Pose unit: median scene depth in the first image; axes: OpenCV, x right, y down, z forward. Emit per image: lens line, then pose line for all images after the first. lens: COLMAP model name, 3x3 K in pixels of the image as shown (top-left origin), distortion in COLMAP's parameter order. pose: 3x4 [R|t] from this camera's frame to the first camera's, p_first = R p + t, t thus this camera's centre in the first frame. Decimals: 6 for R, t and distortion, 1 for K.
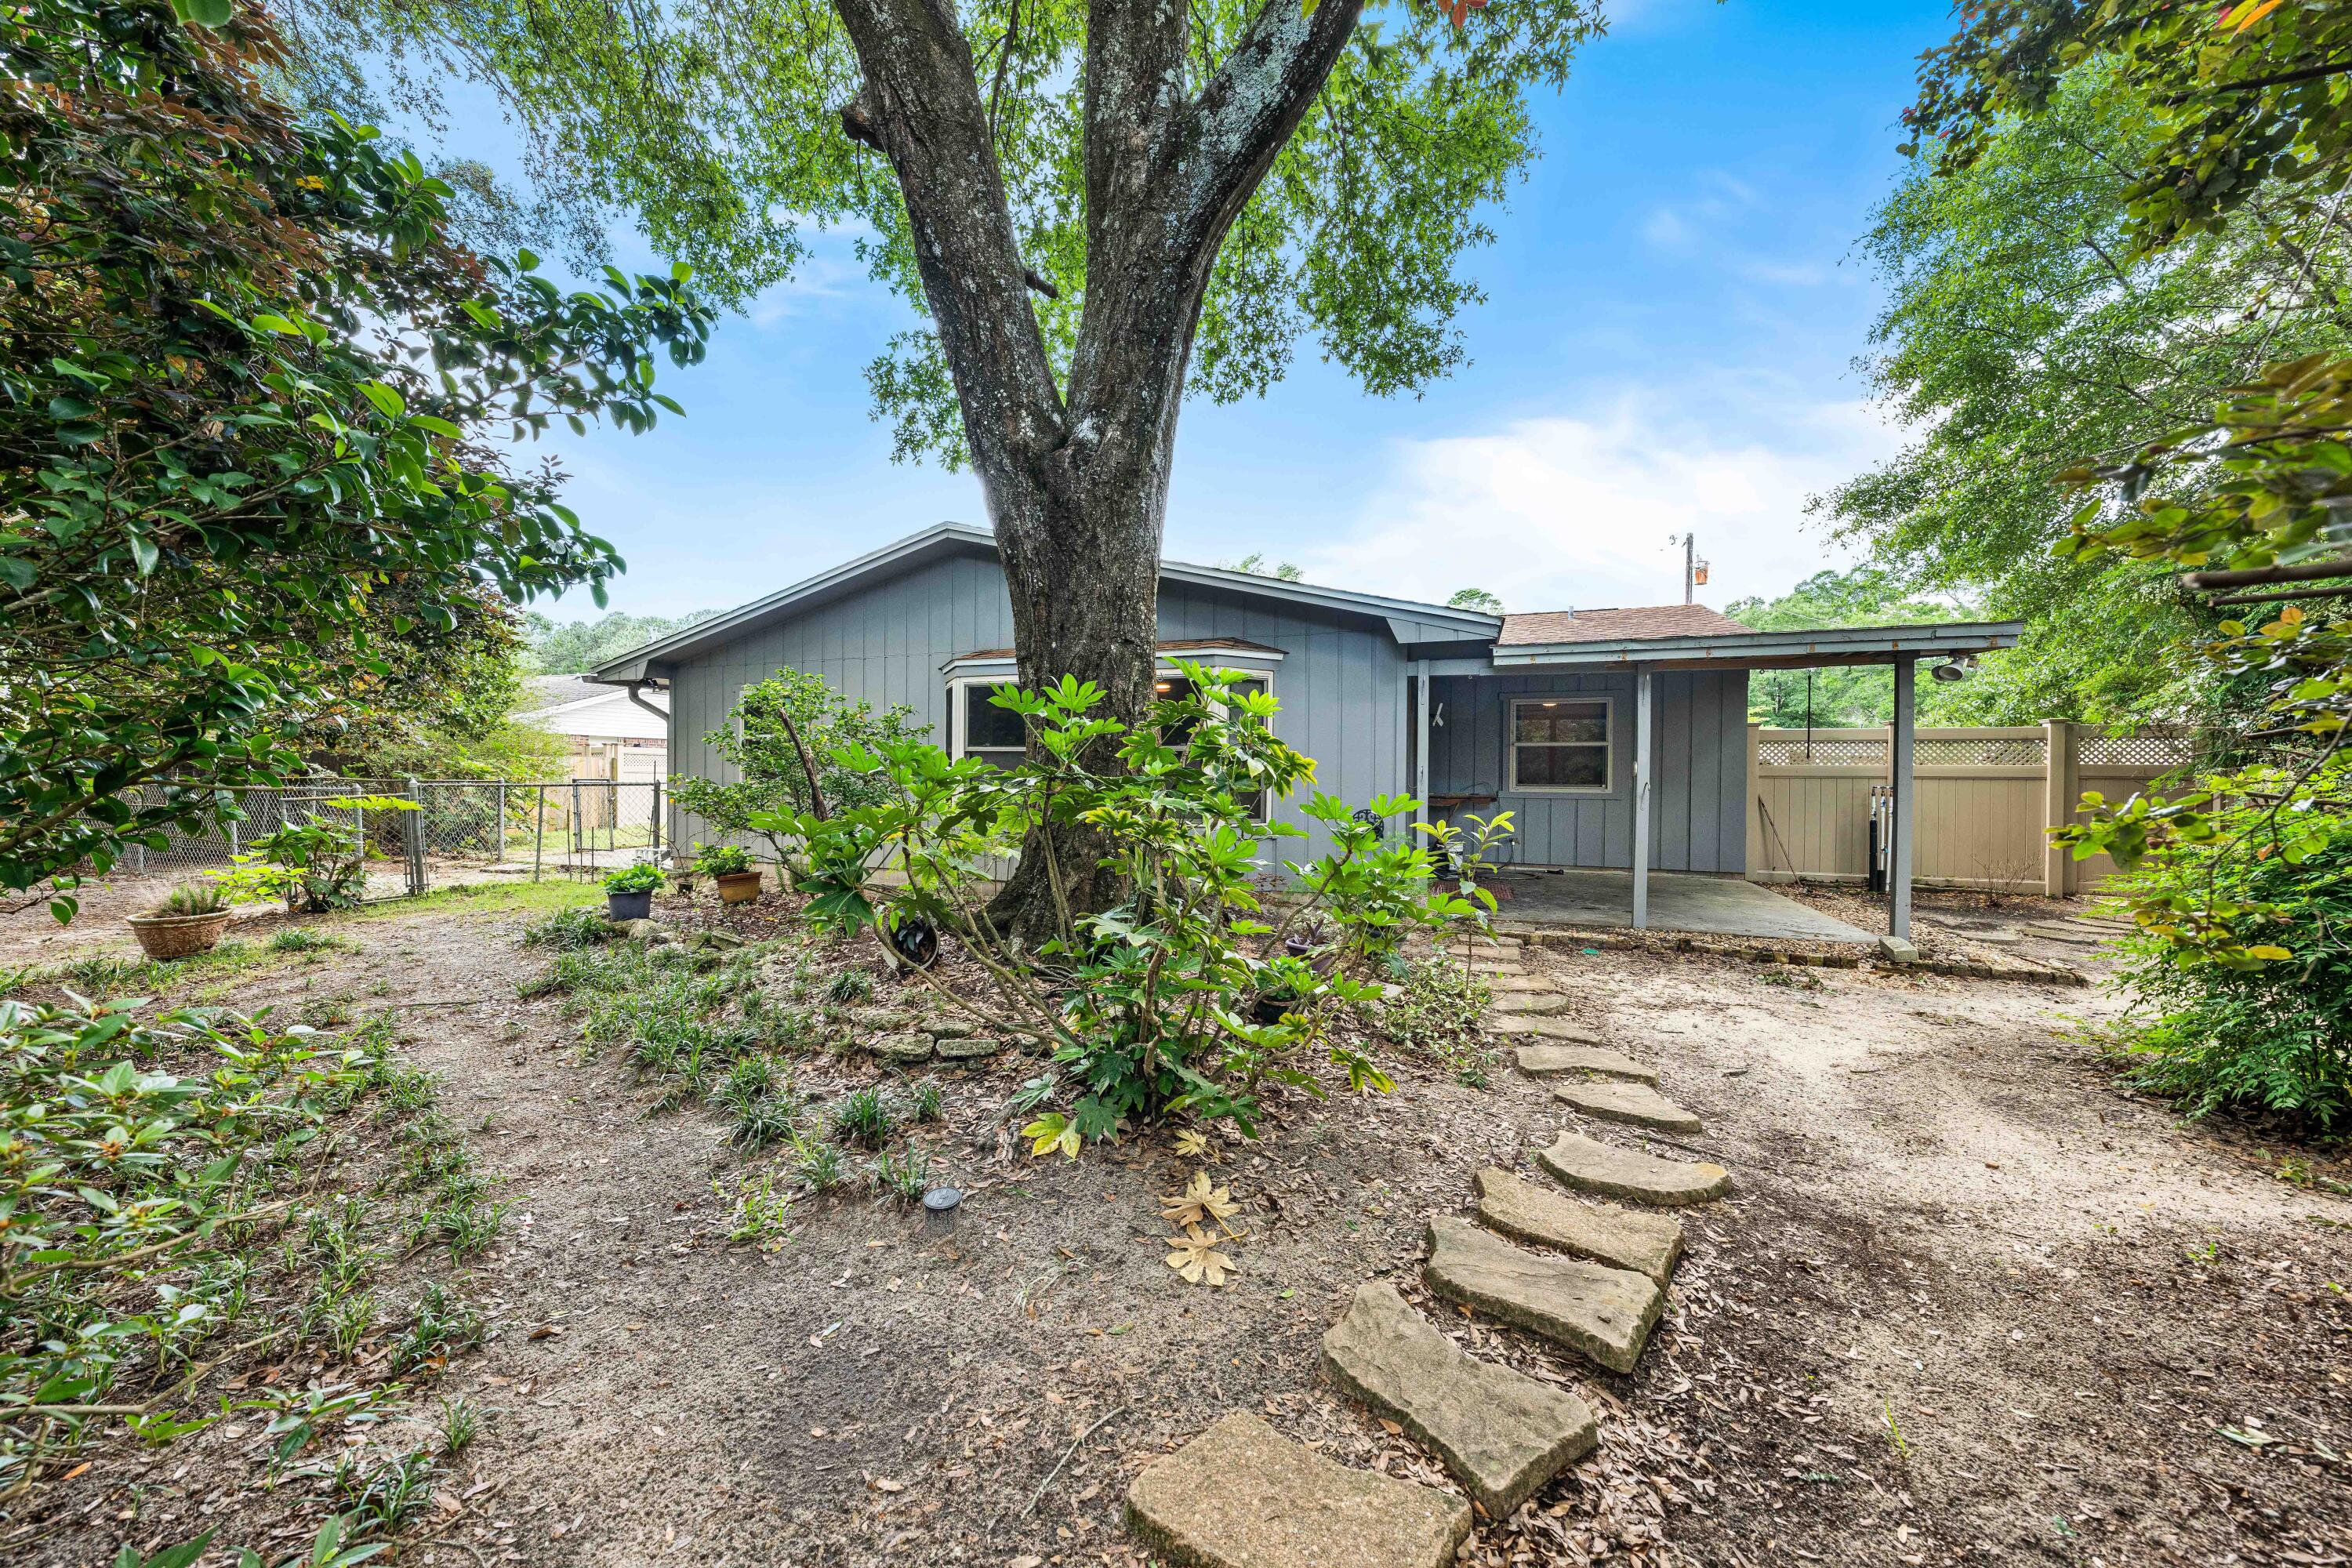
lens RADIAL K [[789.8, 0, 1179.3], [0, 789.8, 790.2], [0, 0, 1]] dist [0.000996, 0.000038]
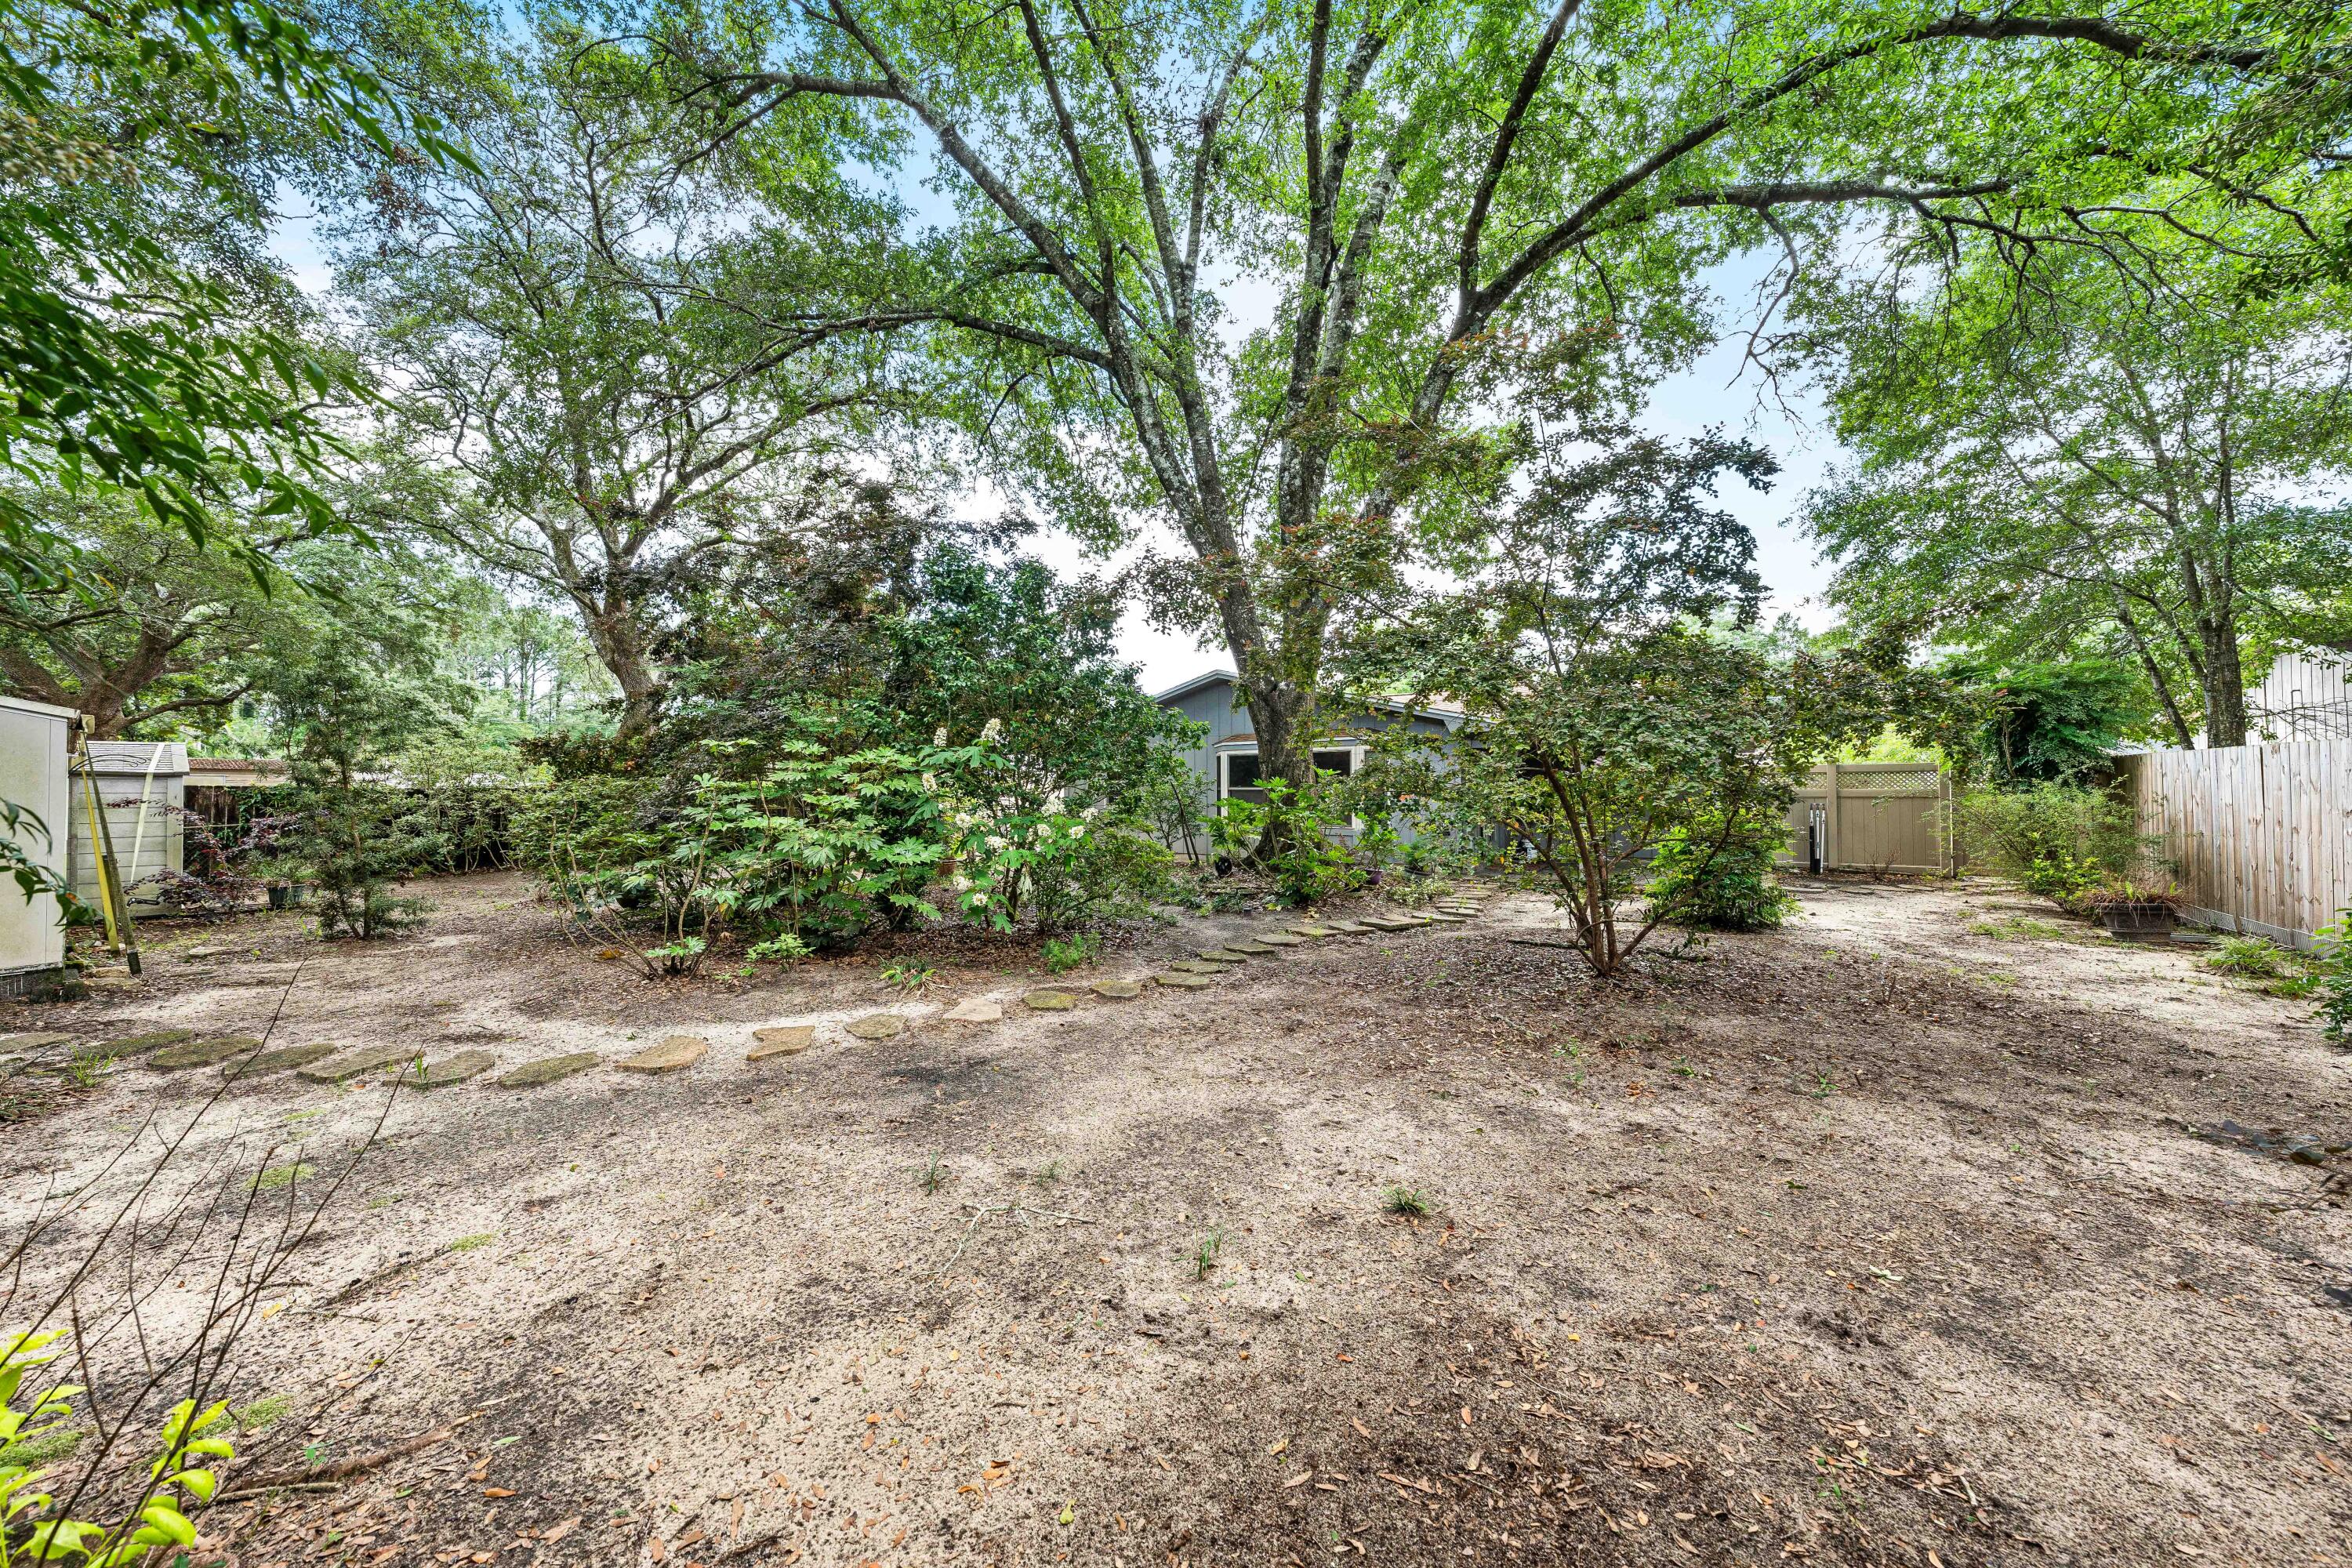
lens RADIAL K [[789.8, 0, 1180.0], [0, 789.8, 793.0], [0, 0, 1]] dist [0.000996, 0.000038]
pose [[0.959627, -0.020156, -0.280553, 0.169307], [0.015220, 0.999689, -0.019761, -0.007905], [0.280864, 0.014693, 0.959635, -0.977752]]
